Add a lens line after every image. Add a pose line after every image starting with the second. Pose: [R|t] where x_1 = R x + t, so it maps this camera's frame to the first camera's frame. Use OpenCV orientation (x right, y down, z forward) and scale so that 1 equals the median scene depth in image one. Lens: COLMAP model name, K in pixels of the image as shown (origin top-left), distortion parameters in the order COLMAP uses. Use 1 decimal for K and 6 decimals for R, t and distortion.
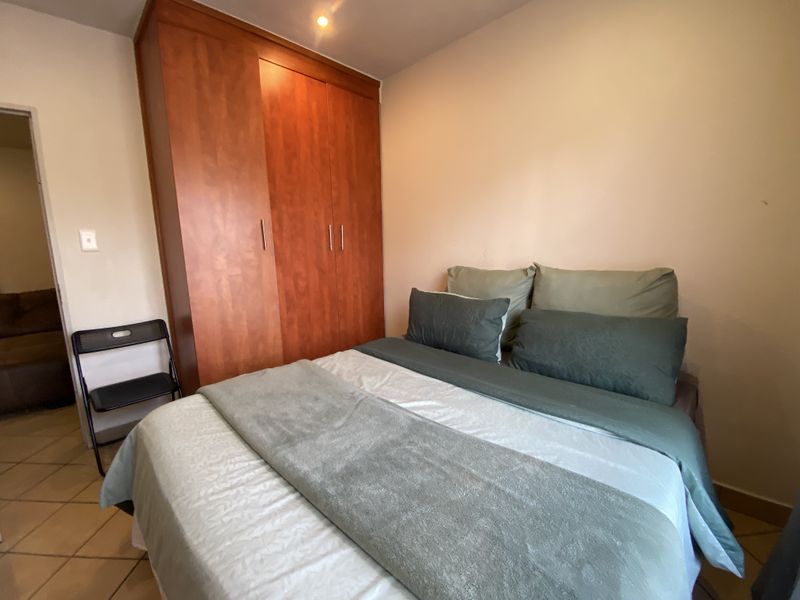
lens RADIAL K [[324.5, 0, 397.2], [0, 324.5, 299.6], [0, 0, 1]] dist [0.032644, -0.027112]
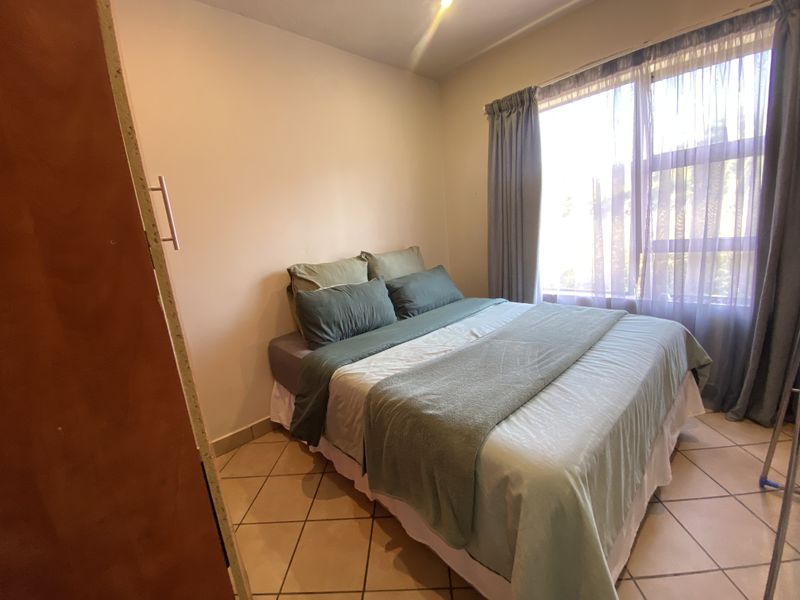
lens RADIAL K [[324.5, 0, 397.2], [0, 324.5, 299.6], [0, 0, 1]] dist [0.032644, -0.027112]
pose [[0.023410, -0.167193, 0.985646, -1.046029], [0.252484, 0.954945, 0.155989, -0.107824], [-0.967318, 0.245208, 0.064569, 0.937313]]
